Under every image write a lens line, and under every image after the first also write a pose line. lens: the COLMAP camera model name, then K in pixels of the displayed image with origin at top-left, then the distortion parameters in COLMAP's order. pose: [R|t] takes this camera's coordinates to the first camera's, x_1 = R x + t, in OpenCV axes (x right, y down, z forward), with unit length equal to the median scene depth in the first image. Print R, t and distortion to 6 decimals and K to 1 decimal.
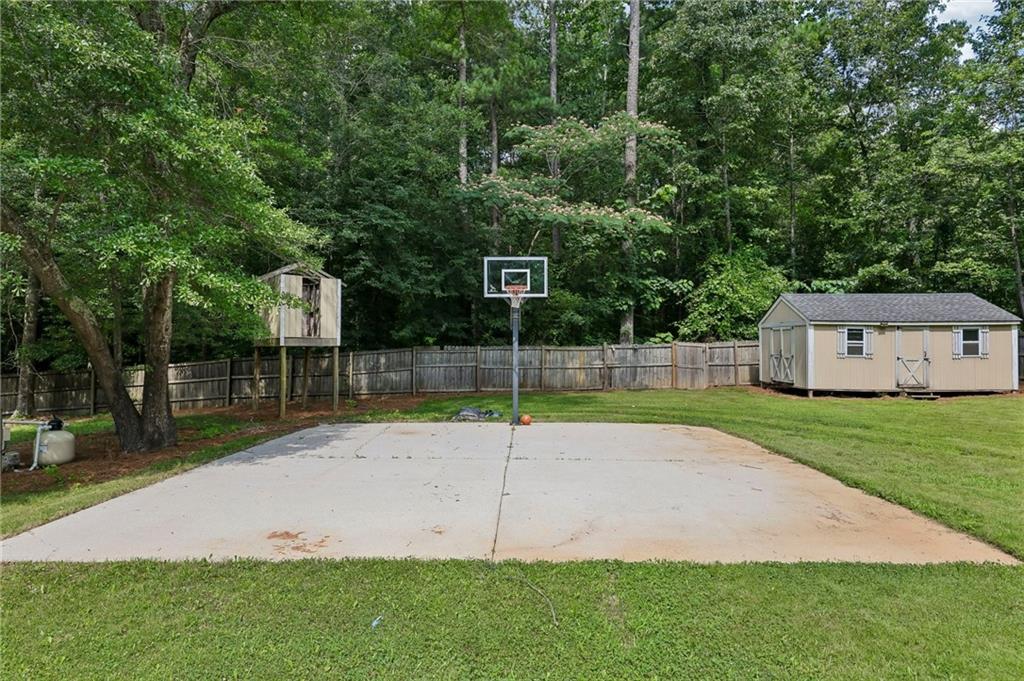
lens RADIAL K [[581.7, 0, 510.2], [0, 581.7, 331.9], [0, 0, 1]] dist [0.000997, 0.000504]
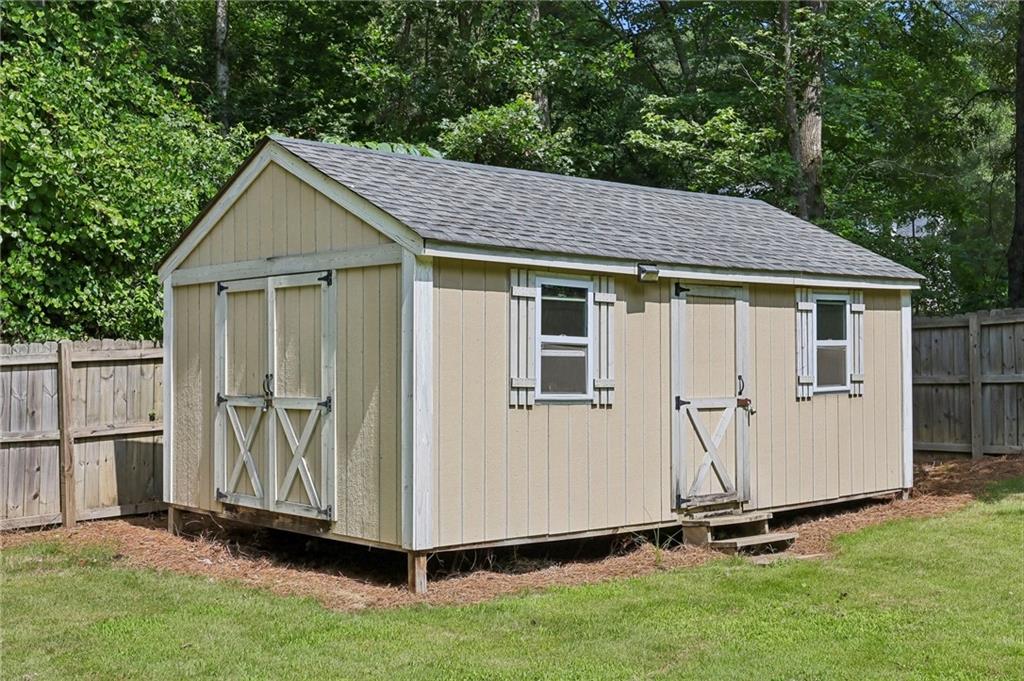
lens RADIAL K [[1272.6, 0, 511.9], [0, 1272.6, 338.7], [0, 0, 1]] dist [0.042725, 0.000000]
pose [[0.738952, 0.008594, 0.673703, 0.212542], [-0.009271, 0.999954, -0.002587, 0.018332], [-0.673695, -0.004335, 0.738997, 0.614653]]
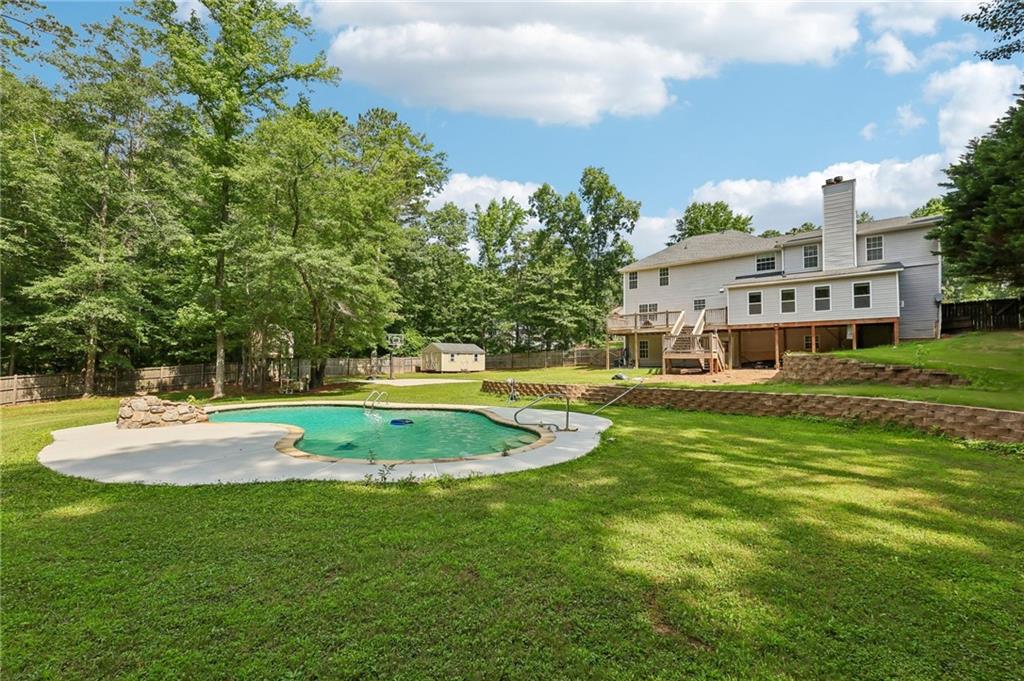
lens RADIAL K [[437.2, 0, 508.5], [0, 437.2, 339.8], [0, 0, 1]] dist [-0.007904, 0.000147]
pose [[0.669720, 0.040160, 0.741527, -1.150368], [-0.014023, 0.999043, -0.041441, 0.014994], [-0.742481, 0.017355, 0.669642, -1.031037]]
